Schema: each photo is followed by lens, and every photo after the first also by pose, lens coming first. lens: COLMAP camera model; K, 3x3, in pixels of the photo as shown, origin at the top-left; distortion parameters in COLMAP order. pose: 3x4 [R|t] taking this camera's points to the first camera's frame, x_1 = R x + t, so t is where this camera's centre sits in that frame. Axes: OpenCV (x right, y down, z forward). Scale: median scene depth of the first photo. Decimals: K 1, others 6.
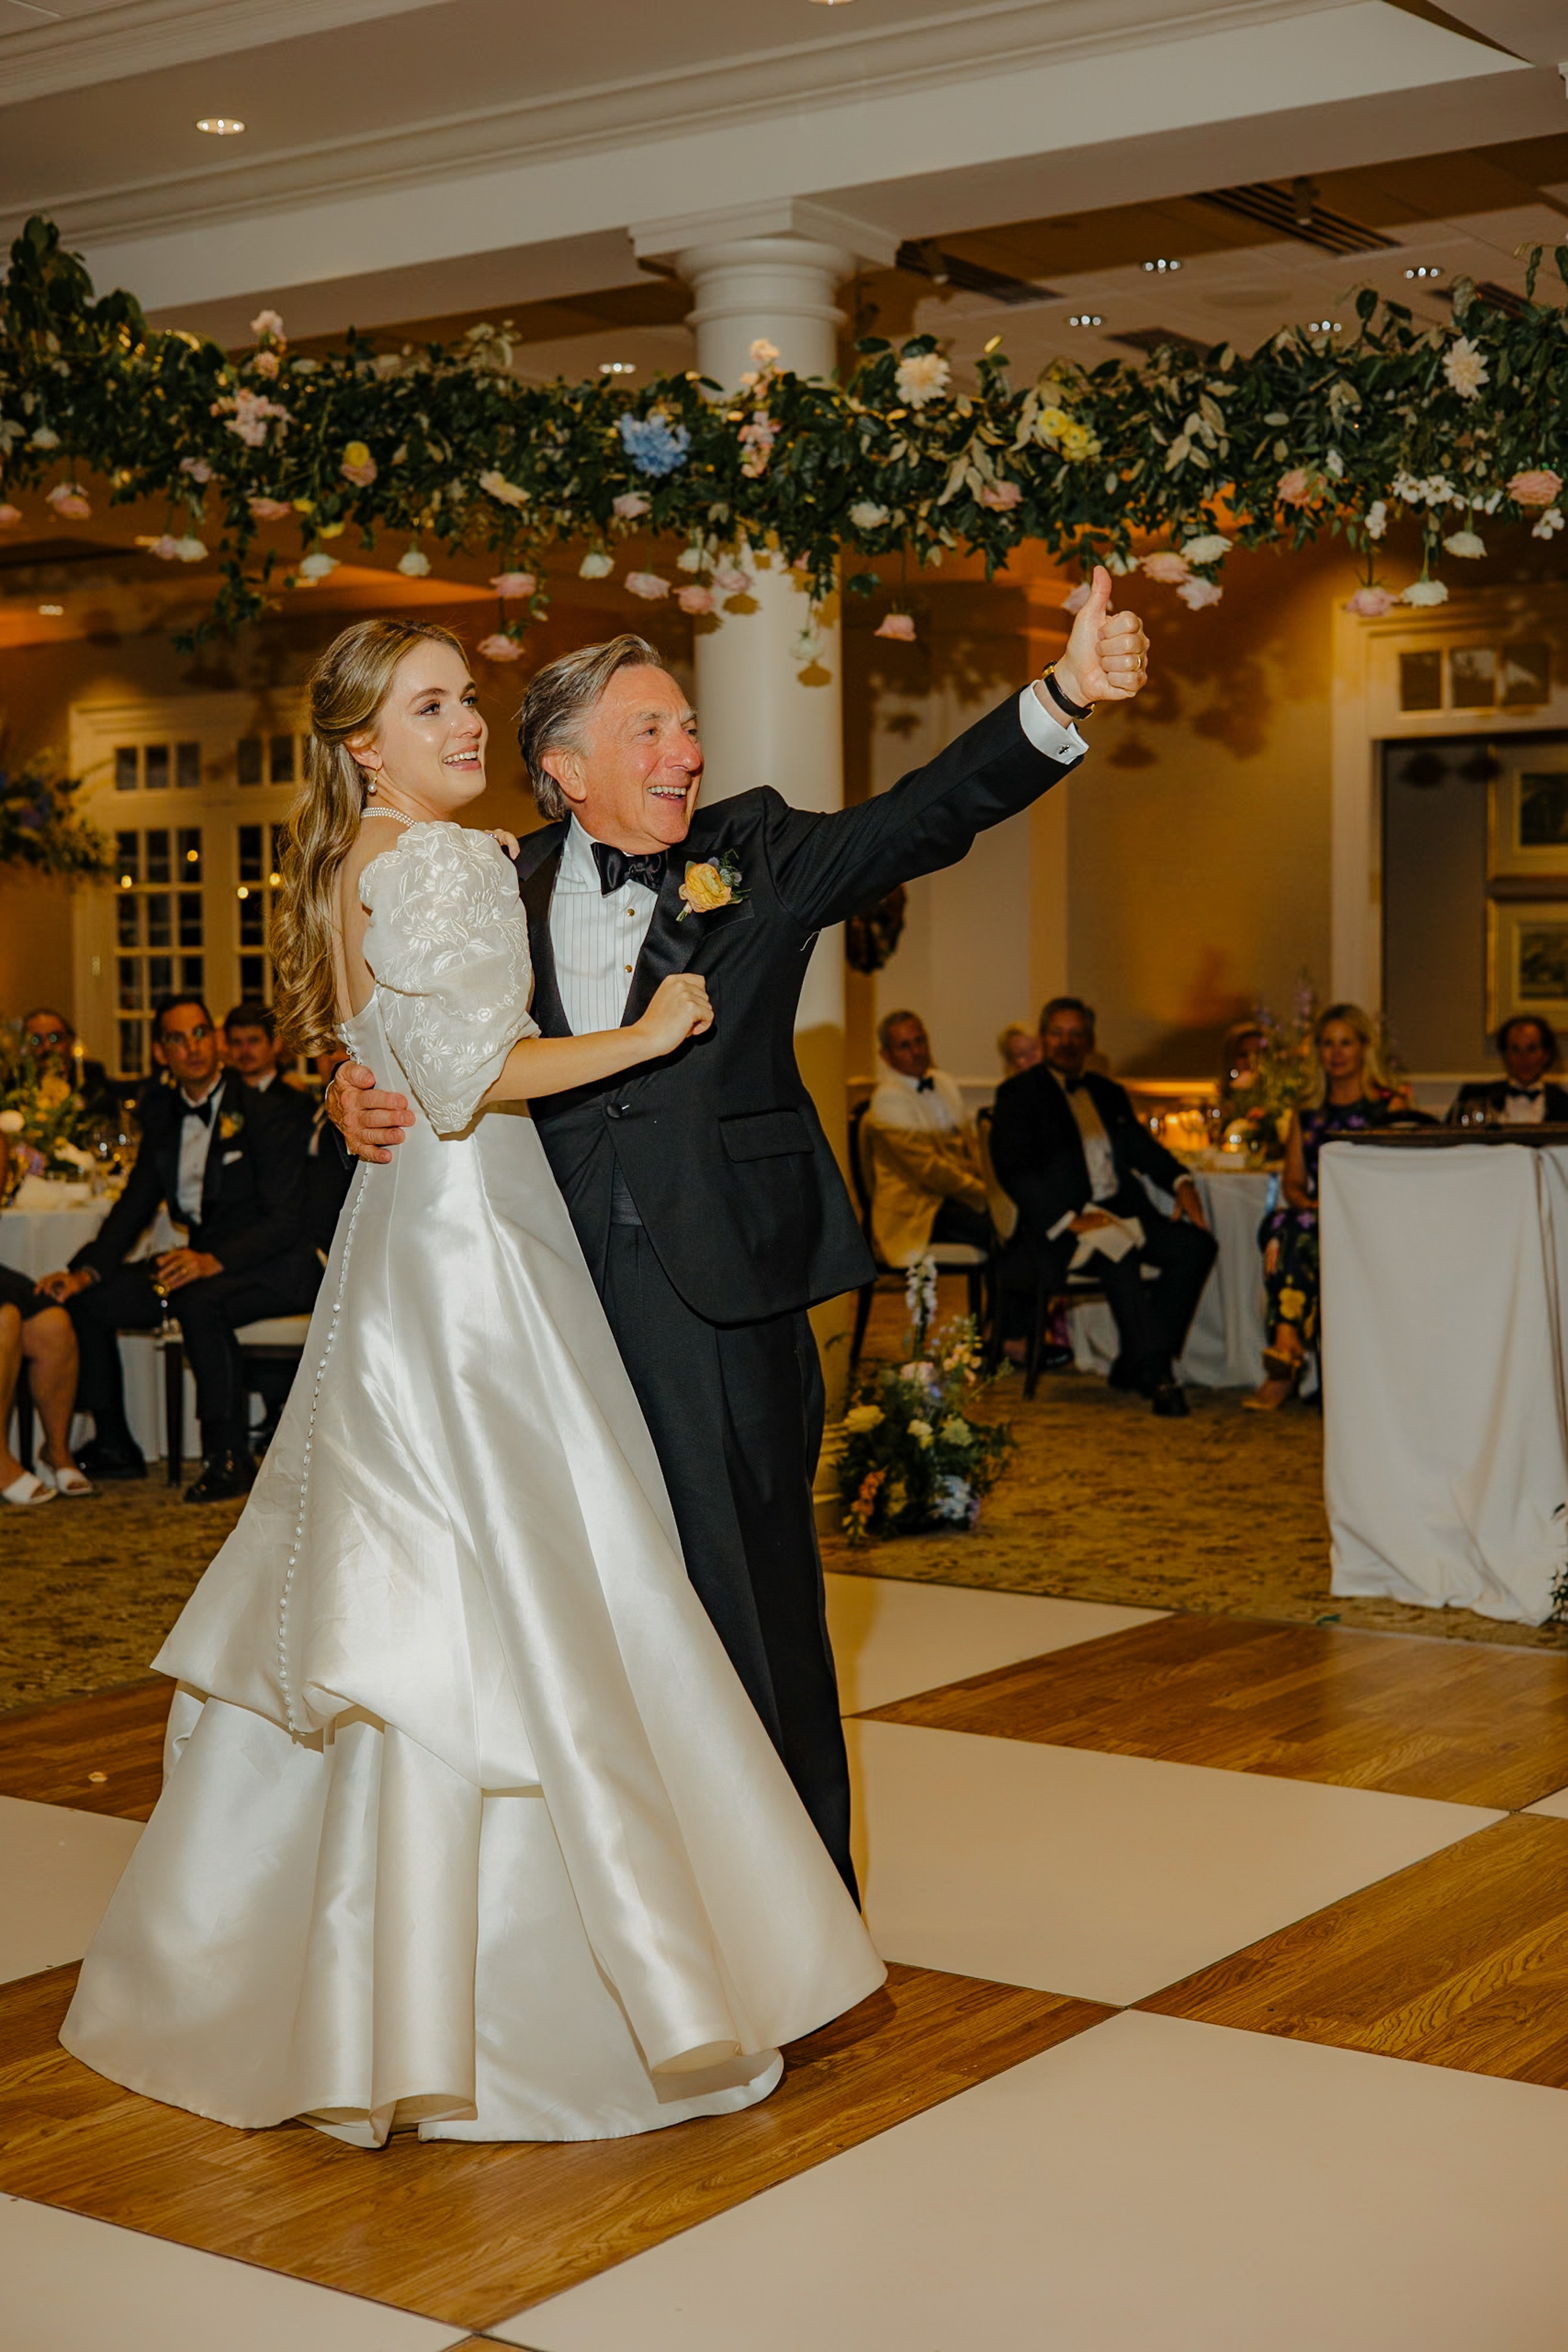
lens RADIAL K [[3313.3, 0, 761.5], [0, 3313.3, 1164.0], [0, 0, 1]] dist [0.110900, -0.516163]
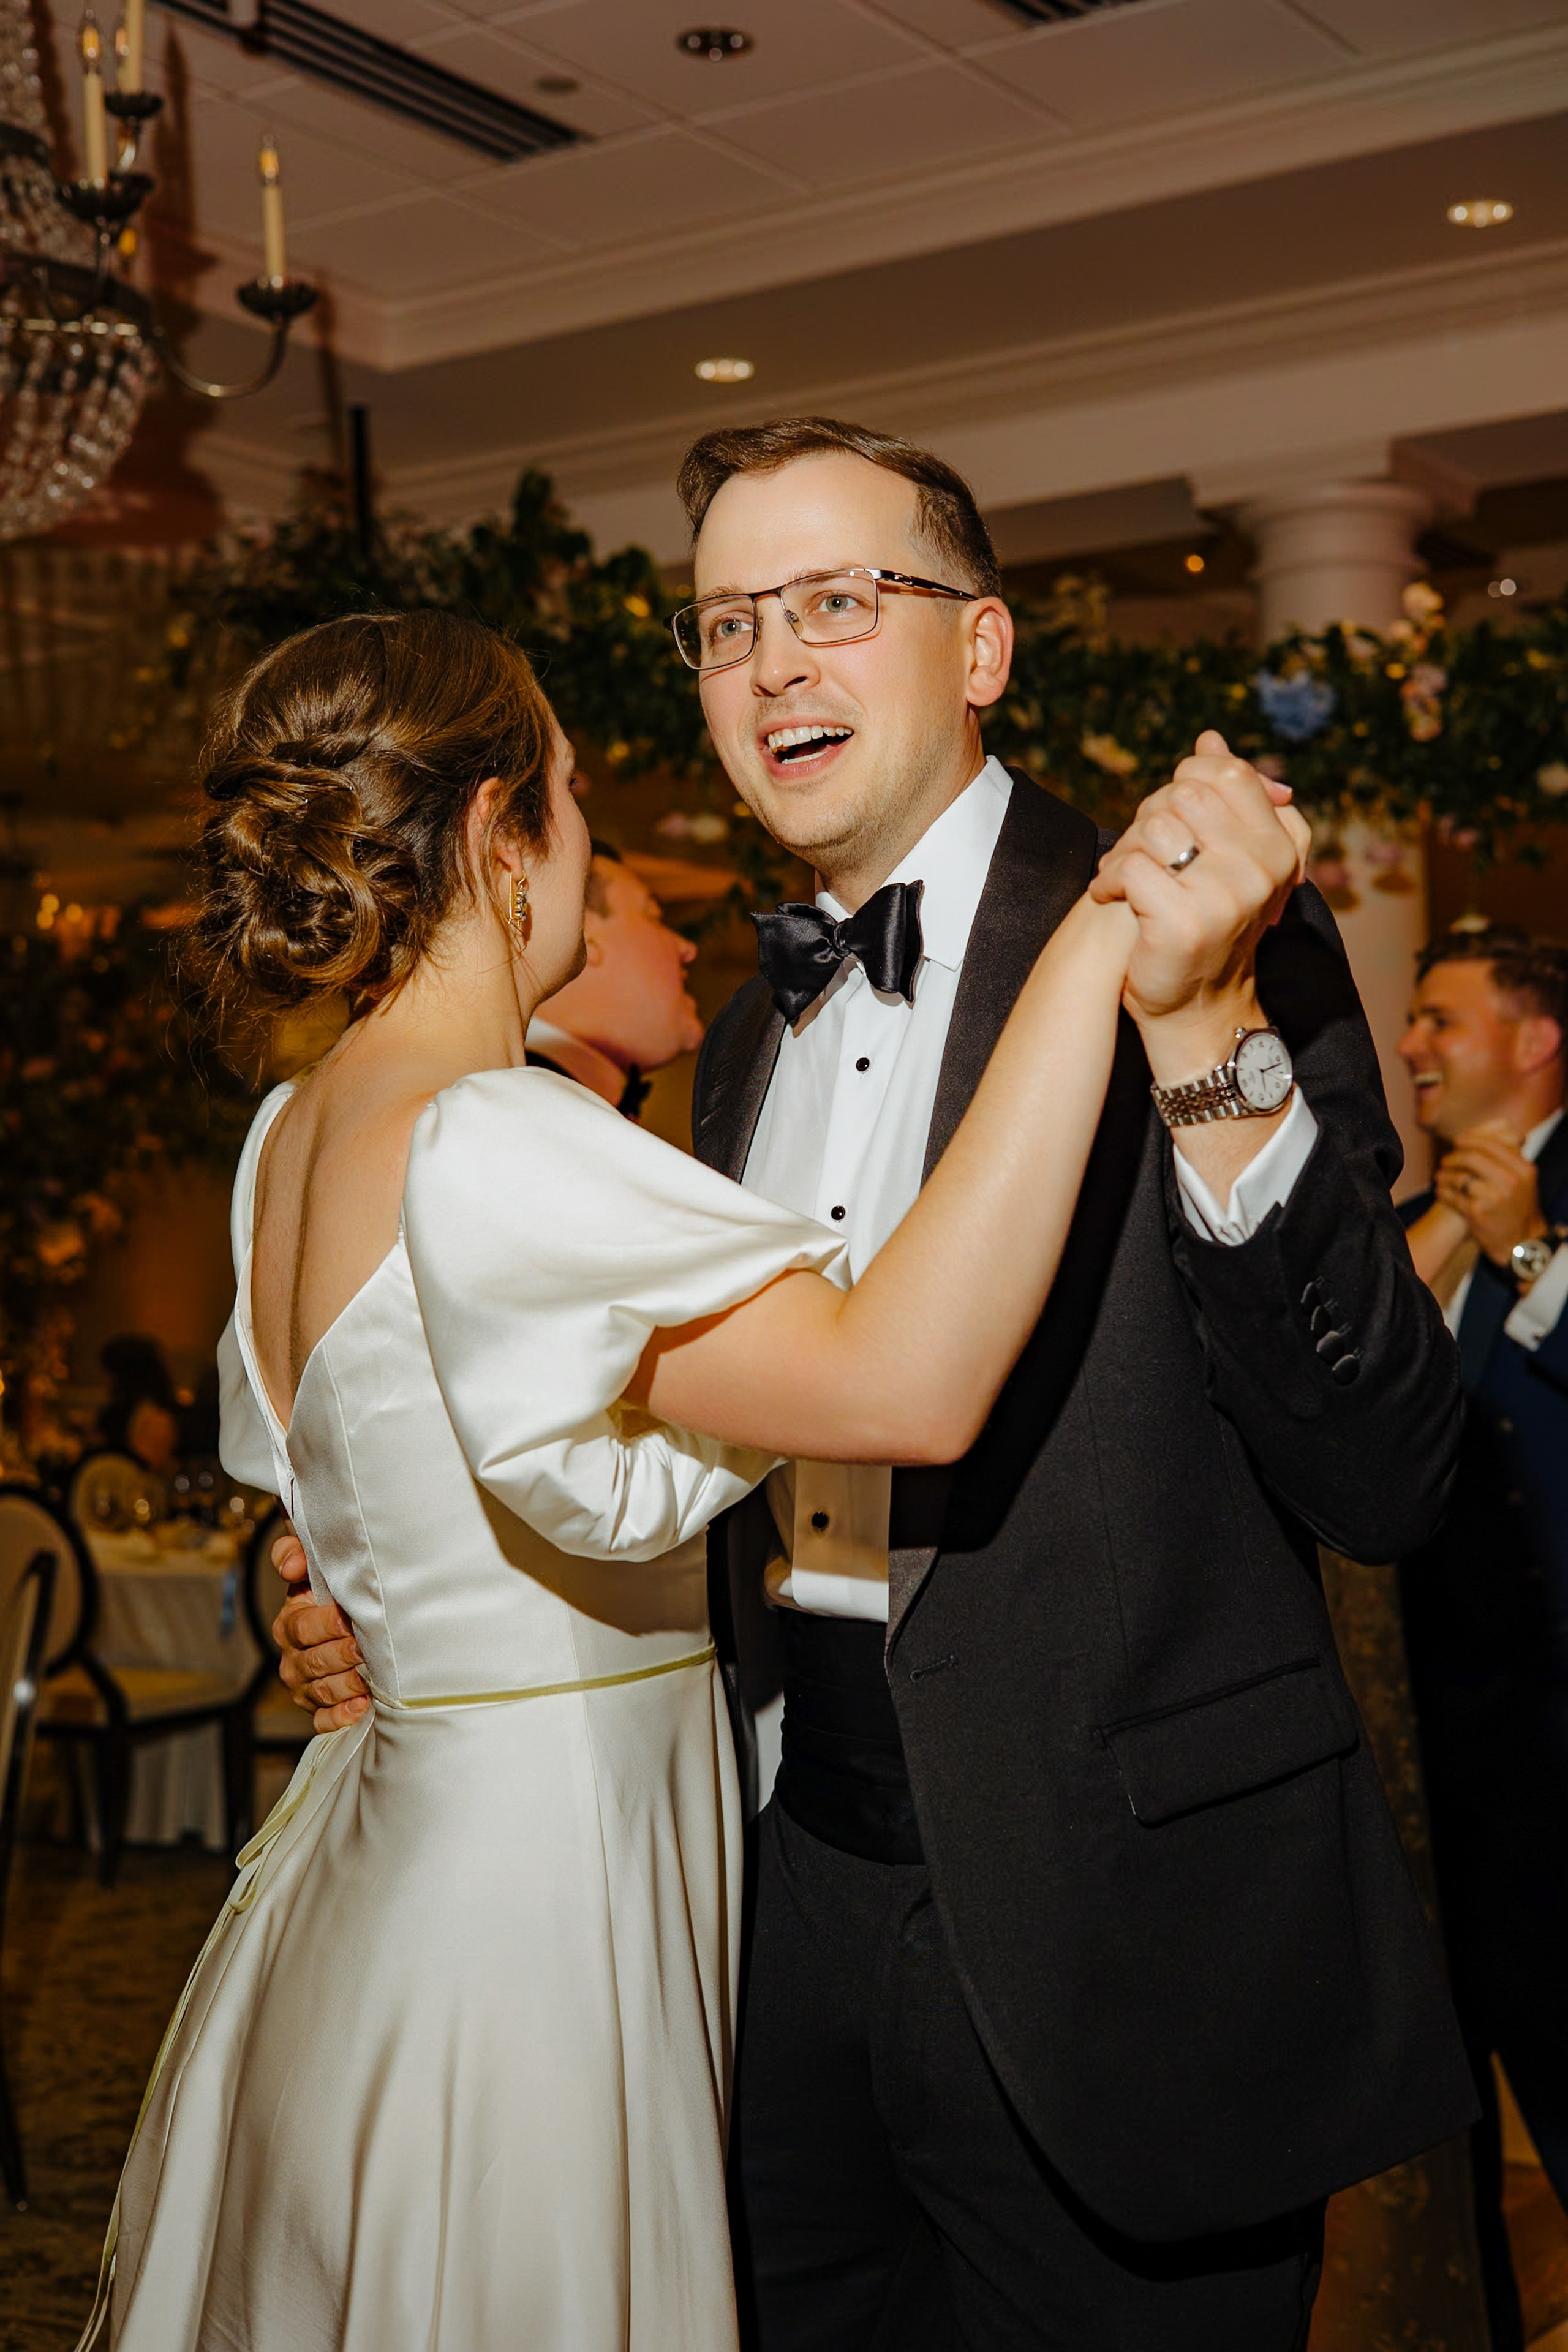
lens RADIAL K [[3313.3, 0, 761.5], [0, 3313.3, 1164.0], [0, 0, 1]] dist [0.110900, -0.516163]
pose [[0.999917, -0.005726, 0.011581, -0.185849], [0.006828, 0.995218, -0.097441, -0.010915], [-0.010968, 0.097511, 0.995174, 0.141242]]
